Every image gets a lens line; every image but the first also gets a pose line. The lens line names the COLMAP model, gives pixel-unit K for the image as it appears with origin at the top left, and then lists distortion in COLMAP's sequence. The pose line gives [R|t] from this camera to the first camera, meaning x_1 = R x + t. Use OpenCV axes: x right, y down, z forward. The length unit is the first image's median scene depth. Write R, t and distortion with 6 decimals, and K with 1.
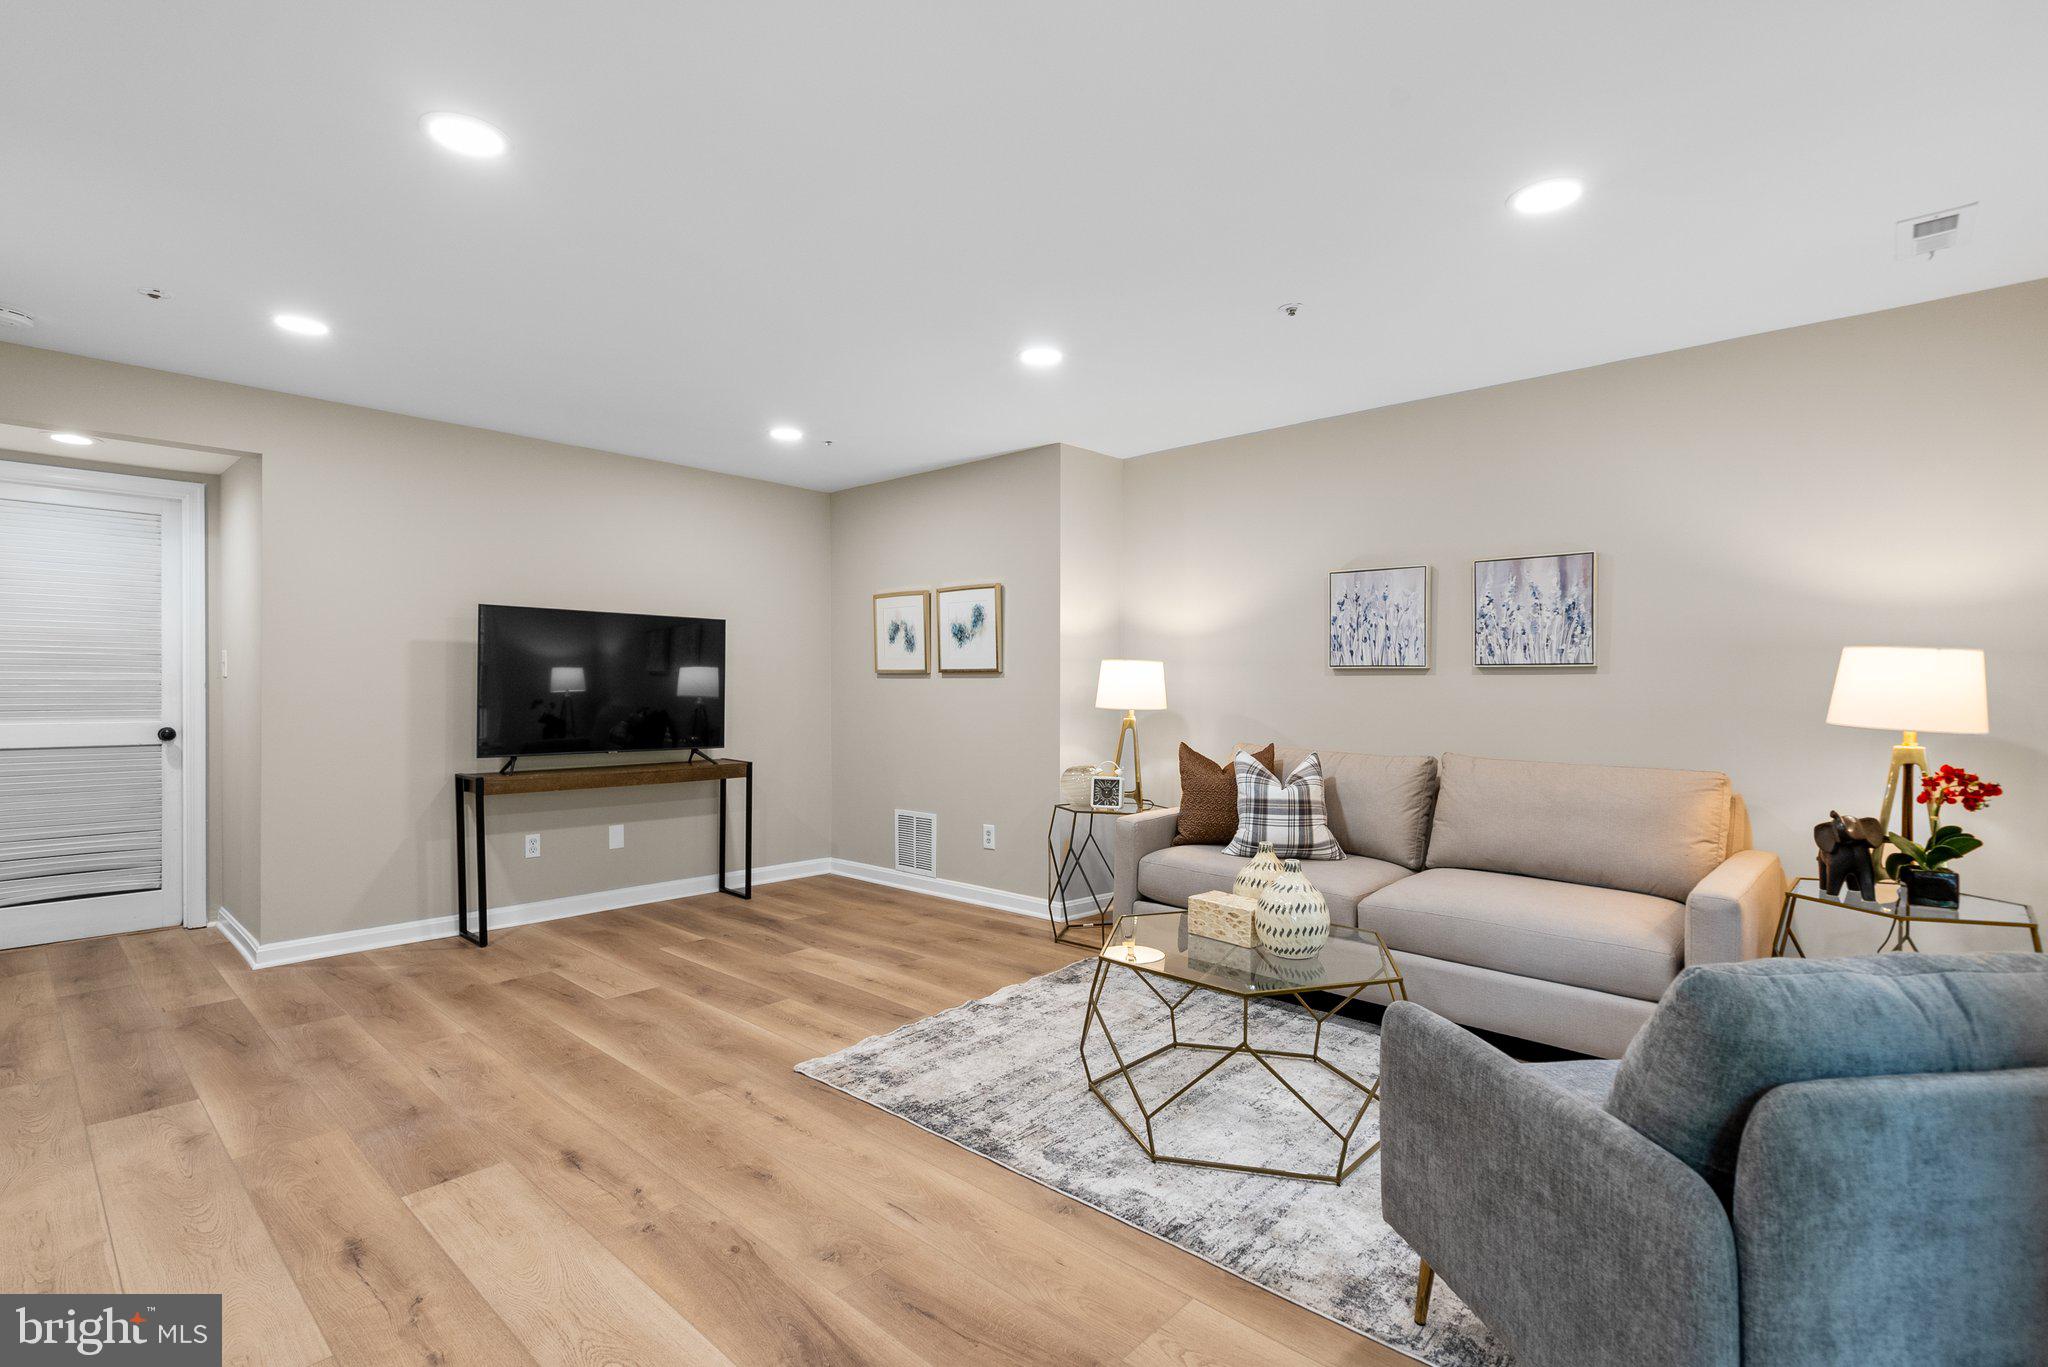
lens RADIAL K [[958.7, 0, 1019.3], [0, 958.7, 682.3], [0, 0, 1]] dist [-0.003529, -0.000219]
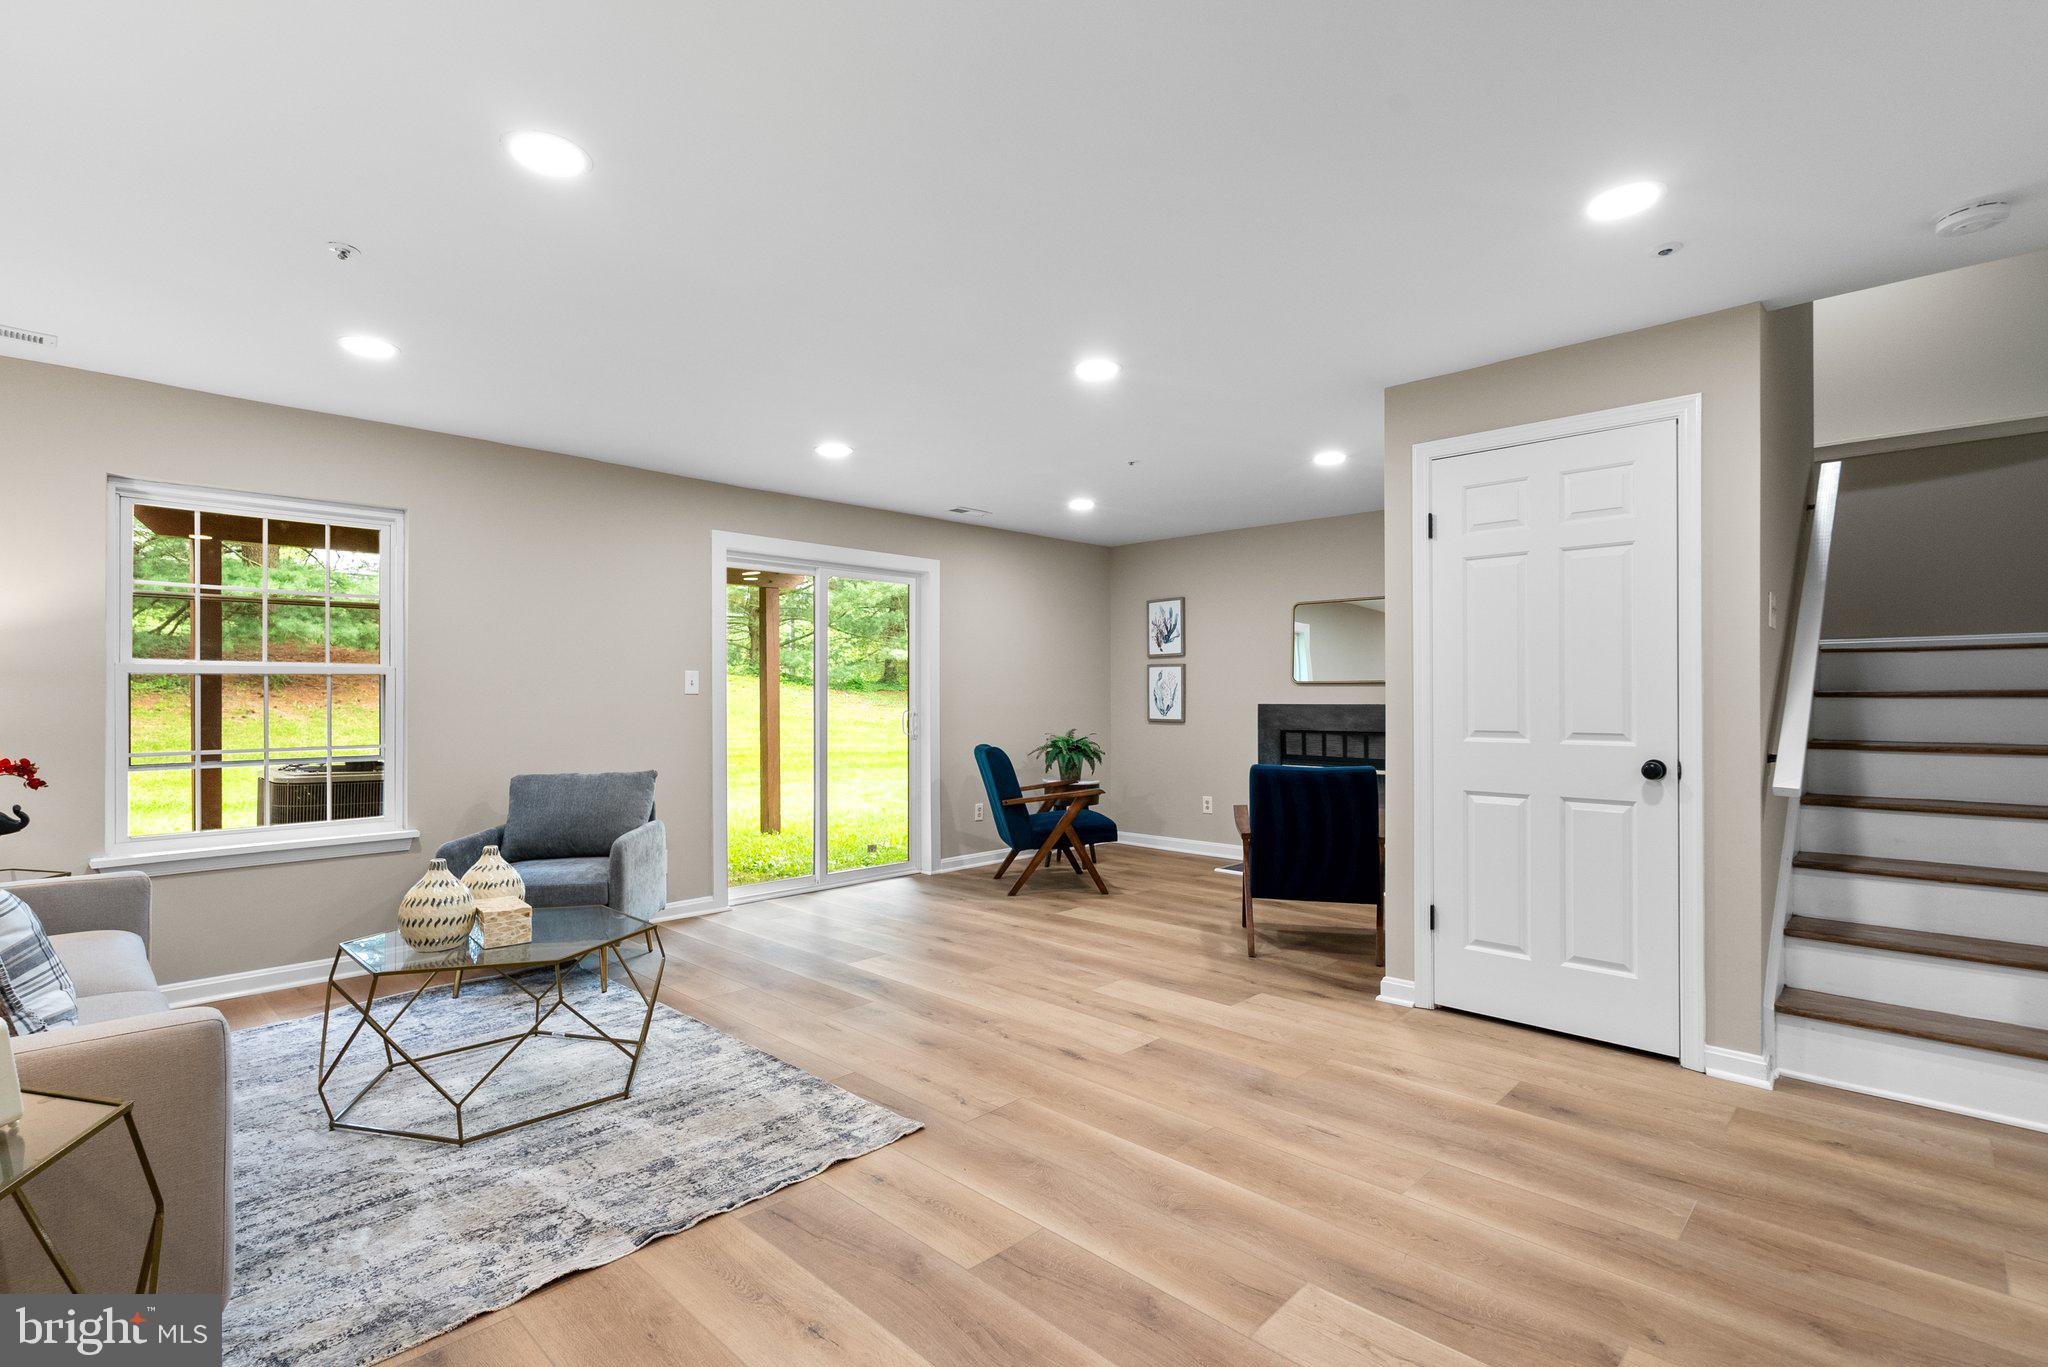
lens RADIAL K [[953.5, 0, 1022.5], [0, 953.5, 701.4], [0, 0, 1]] dist [0.000888, 0.000216]
pose [[-0.999781, -0.003070, 0.020717, -0.272941], [-0.003061, 0.999995, 0.000435, 0.003363], [-0.020719, 0.000371, -0.999785, 1.501948]]
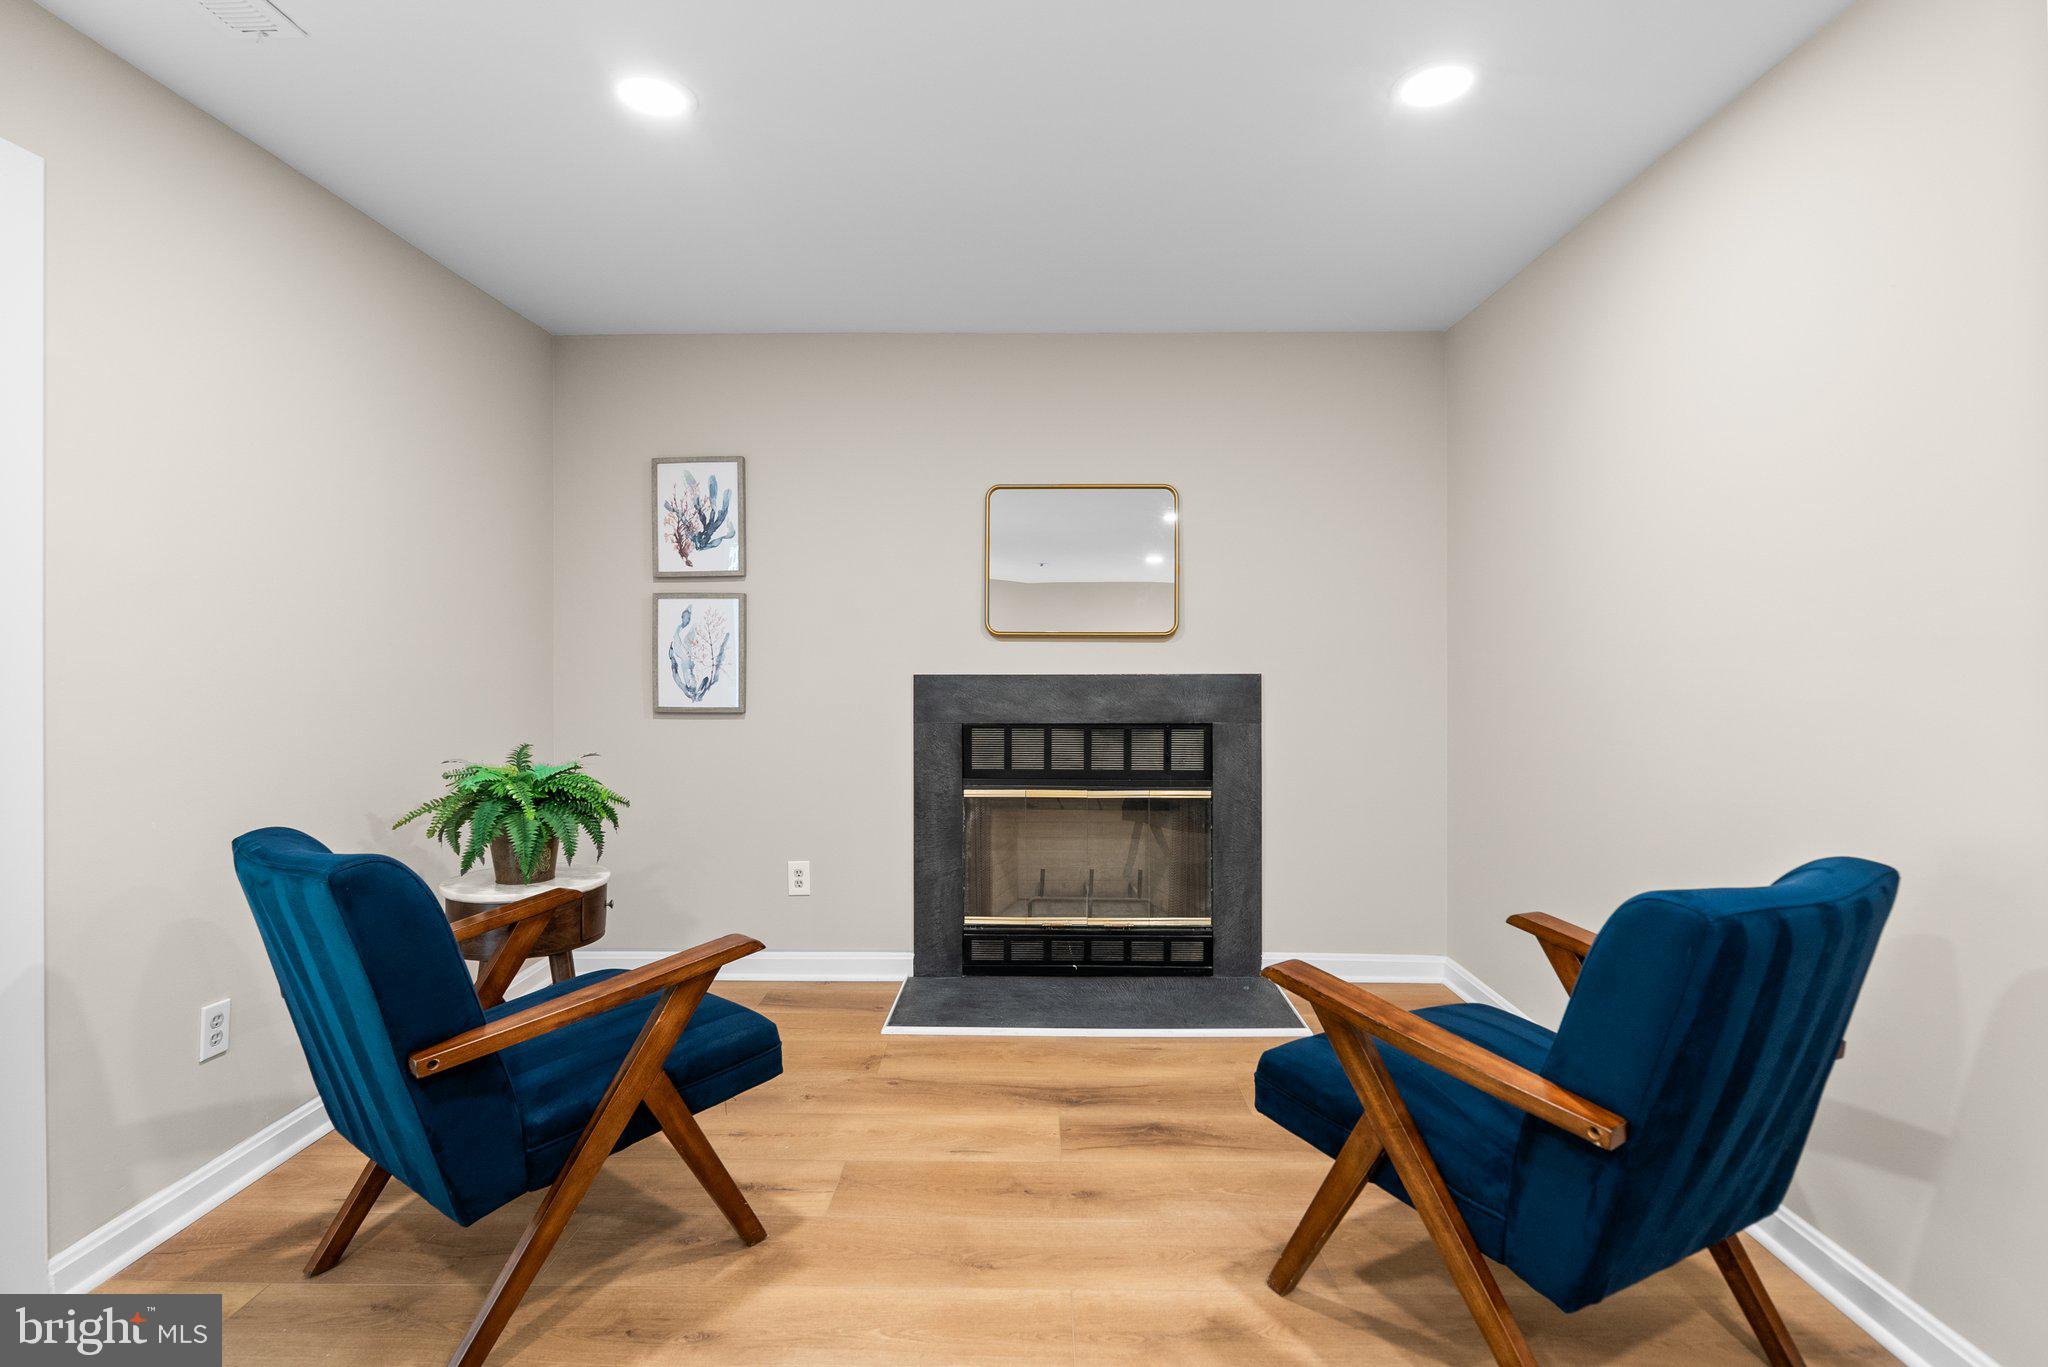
lens RADIAL K [[961.2, 0, 1021.0], [0, 961.2, 659.4], [0, 0, 1]] dist [0.001365, 0.000386]
pose [[-0.746642, -0.001563, -0.665224, -0.129438], [0.001466, 0.999991, -0.003995, -0.003558], [0.665225, -0.003958, -0.746633, 0.436439]]
